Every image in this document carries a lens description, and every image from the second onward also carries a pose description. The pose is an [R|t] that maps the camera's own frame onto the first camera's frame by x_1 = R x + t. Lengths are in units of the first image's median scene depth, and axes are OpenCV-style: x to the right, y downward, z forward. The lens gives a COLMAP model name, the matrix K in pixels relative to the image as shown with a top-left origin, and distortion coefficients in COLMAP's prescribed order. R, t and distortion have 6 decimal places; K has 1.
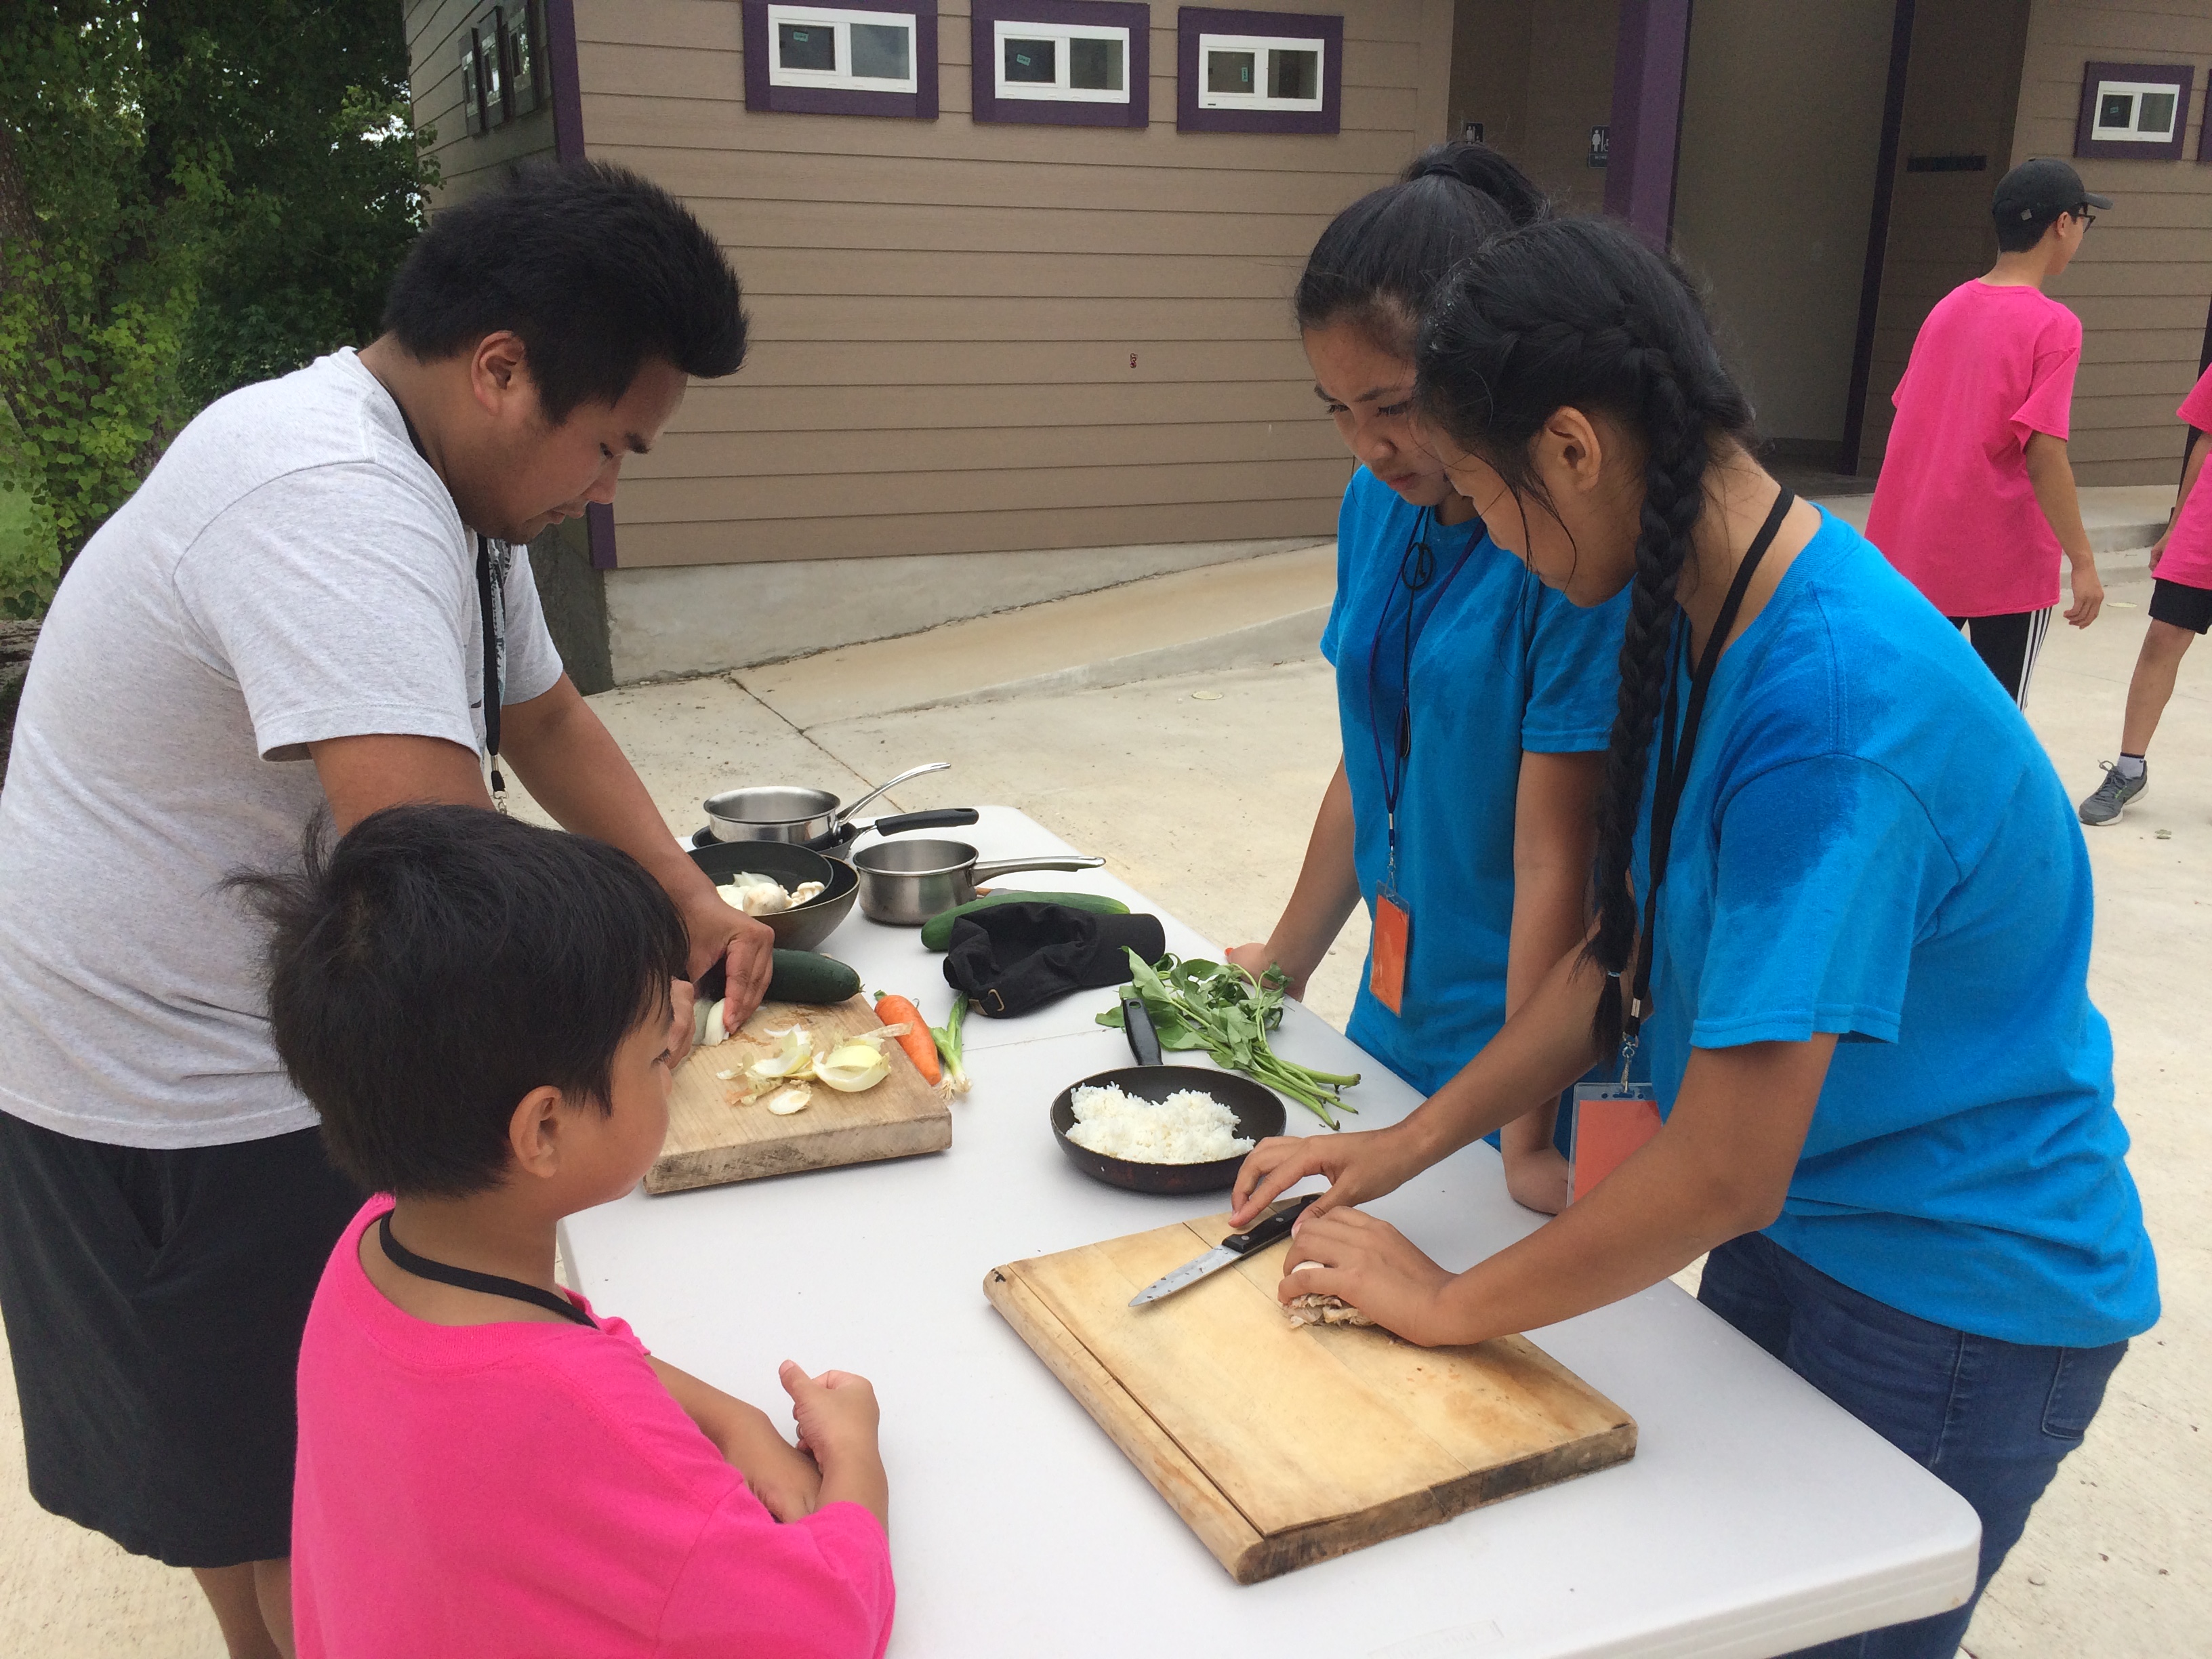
lens RADIAL K [[1908.3, 0, 1112.3], [0, 1908.3, 825.3], [0, 0, 1]] dist [0.085304, -0.088564]
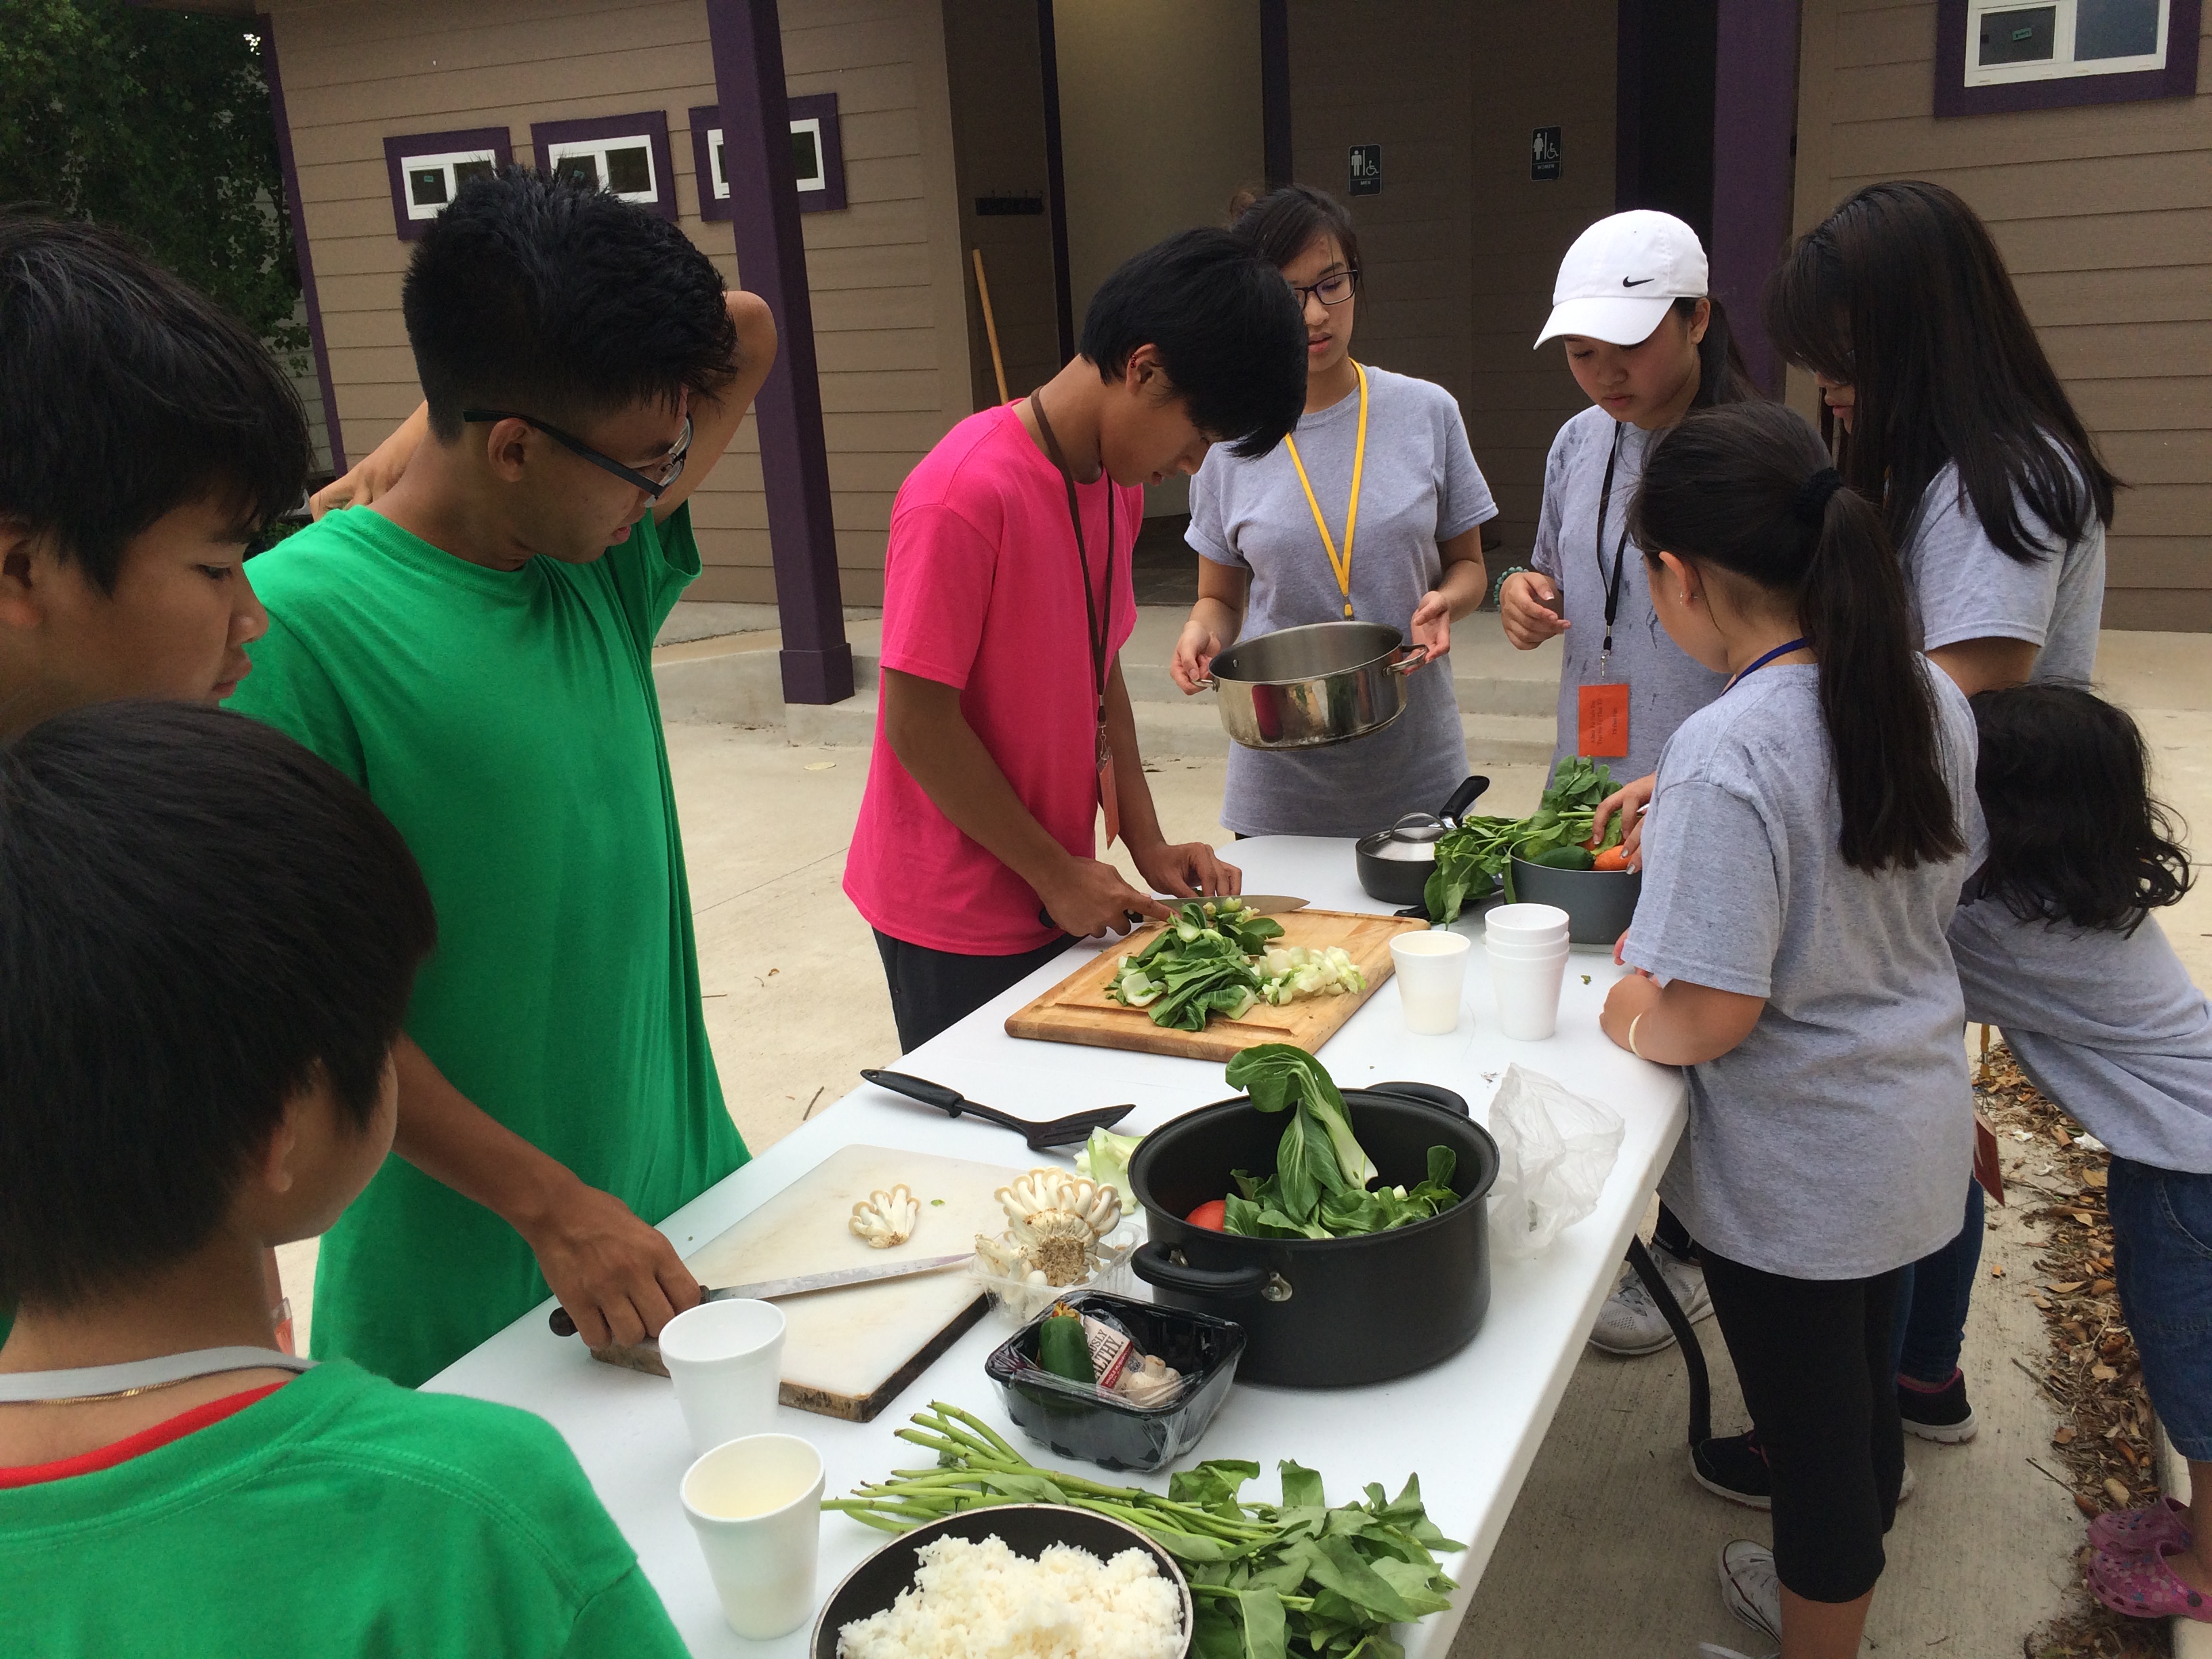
lens RADIAL K [[1908.3, 0, 1101.6], [0, 1908.3, 834.5], [0, 0, 1]] dist [0.085304, -0.088564]
pose [[0.649253, 0.159206, -0.743723, 1.010200], [-0.164359, 0.984110, 0.067182, -0.129681], [0.742602, 0.078620, 0.665103, 0.465190]]
